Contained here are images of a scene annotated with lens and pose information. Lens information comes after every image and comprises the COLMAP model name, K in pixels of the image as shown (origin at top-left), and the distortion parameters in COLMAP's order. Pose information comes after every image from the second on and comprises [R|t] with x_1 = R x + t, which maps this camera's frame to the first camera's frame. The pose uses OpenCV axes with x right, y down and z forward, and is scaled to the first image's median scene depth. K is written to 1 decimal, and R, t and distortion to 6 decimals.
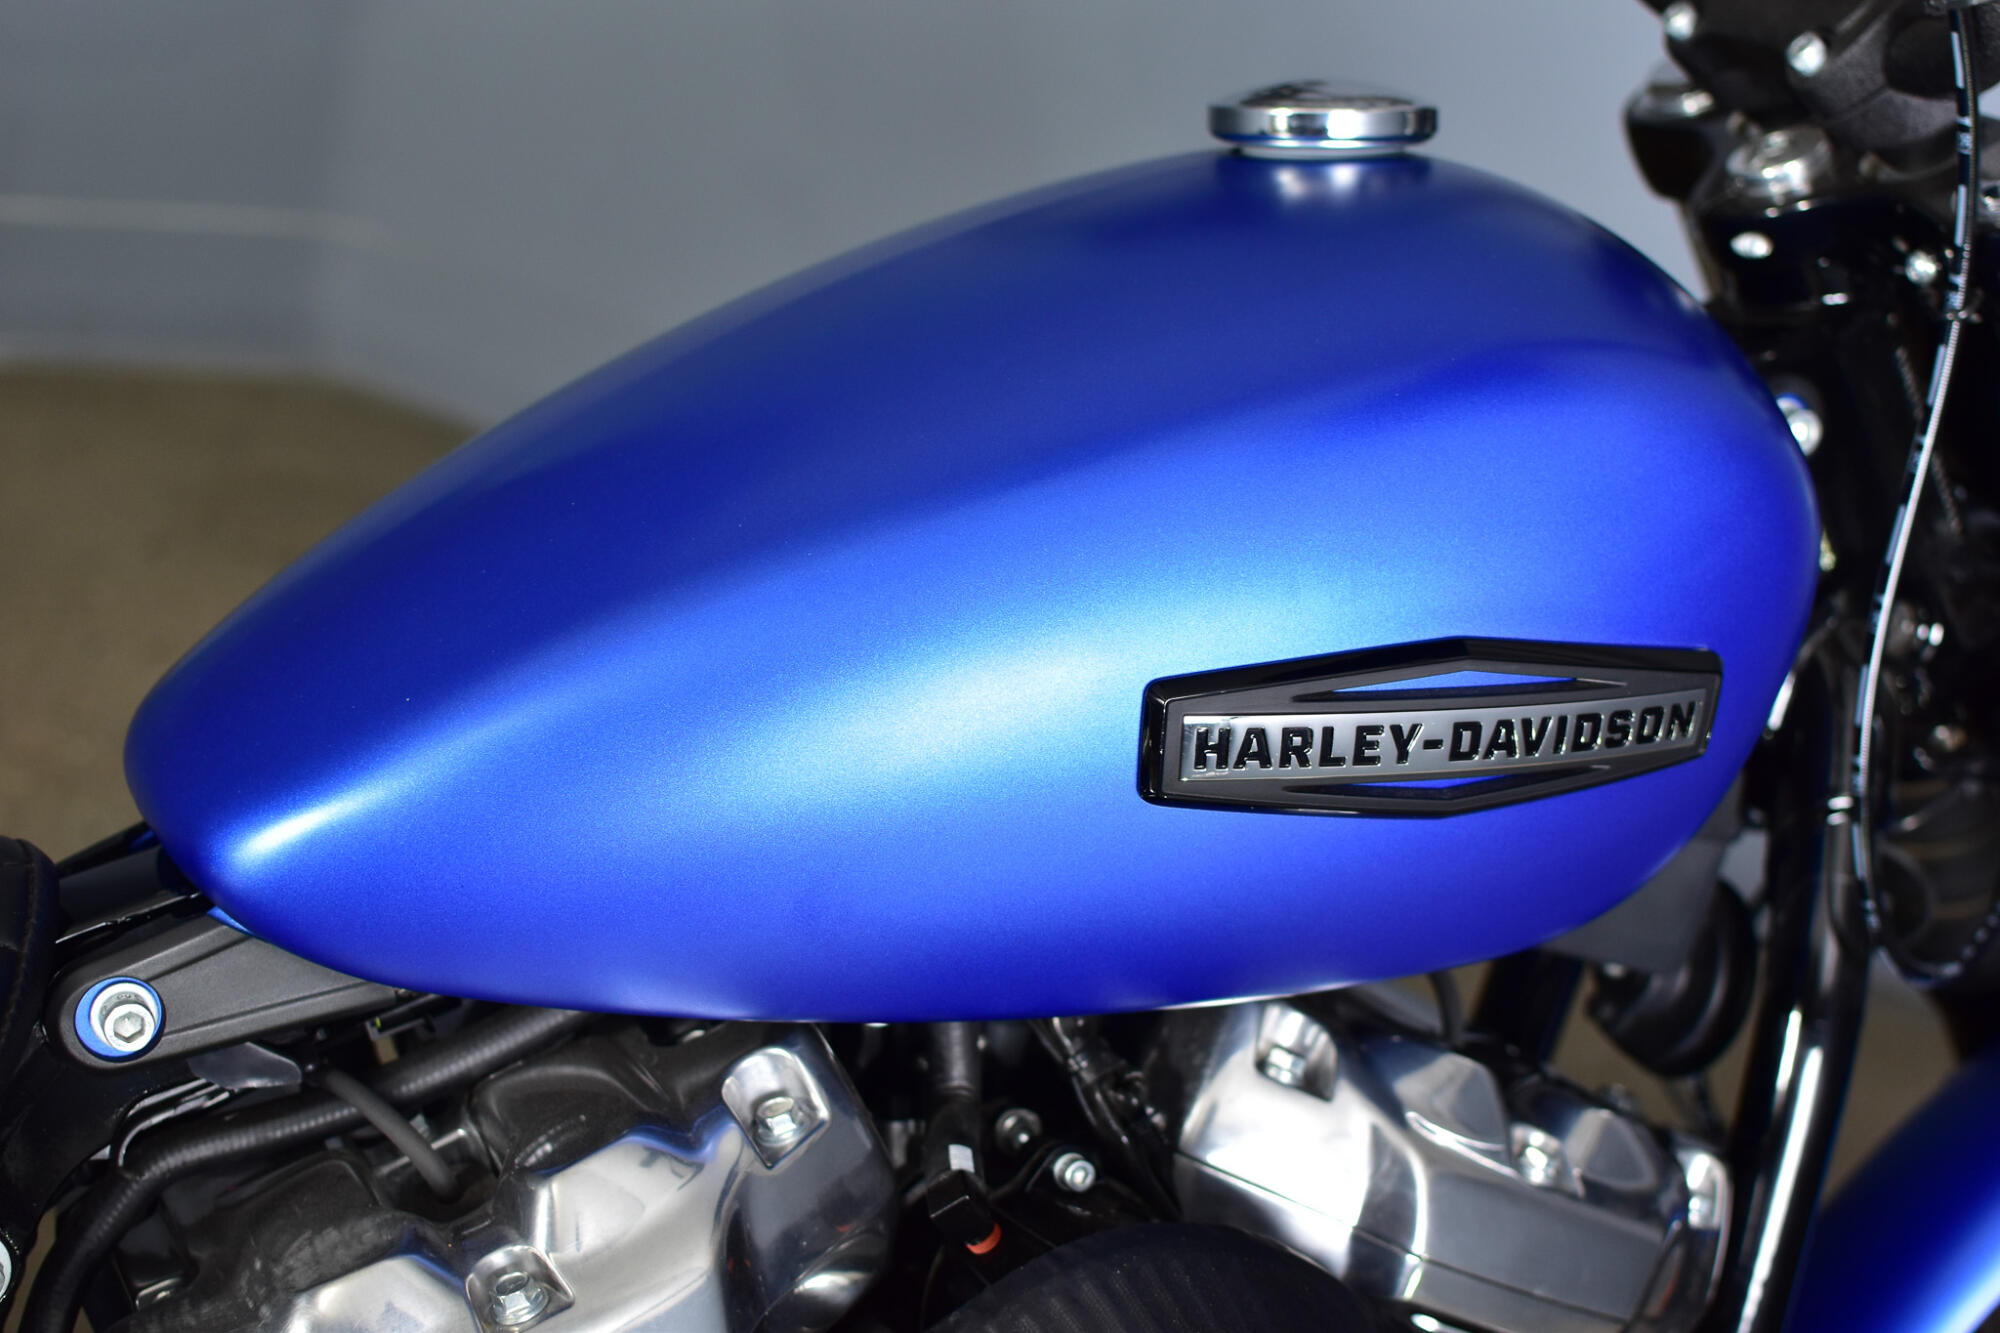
lens RADIAL K [[3064.3, 0, 1000.0], [0, 3064.3, 666.5], [0, 0, 1]] dist [-0.186111, 0.119690]
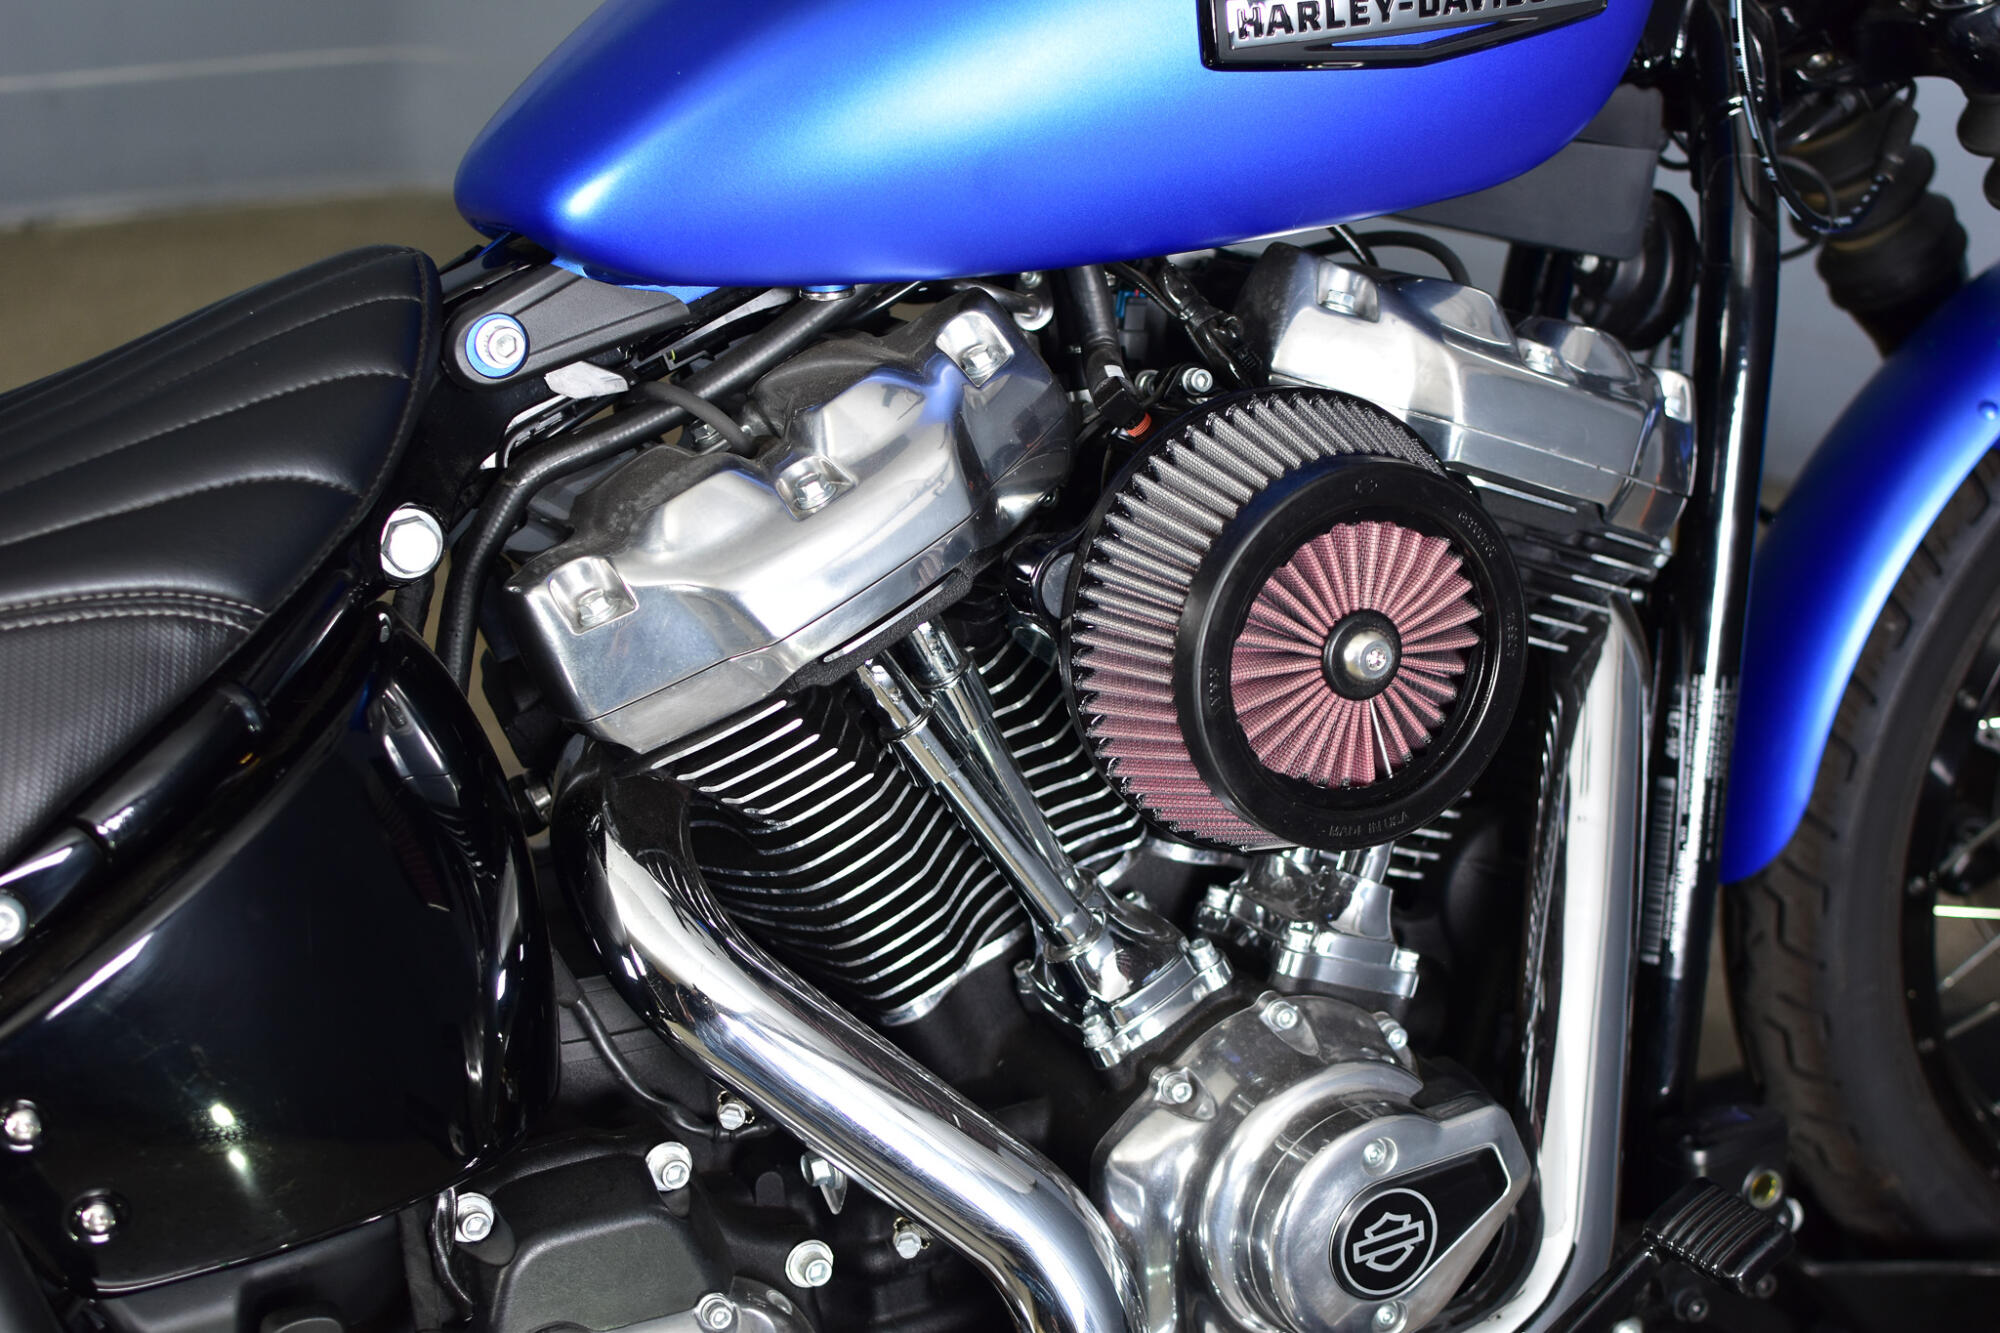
lens RADIAL K [[3064.3, 0, 1000.0], [0, 3064.3, 666.5], [0, 0, 1]] dist [-0.186111, 0.119690]
pose [[0.989094, -0.145968, -0.019649, -0.056153], [0.146520, 0.988739, 0.030440, 0.243849], [0.014984, -0.032987, 0.999343, -0.379704]]
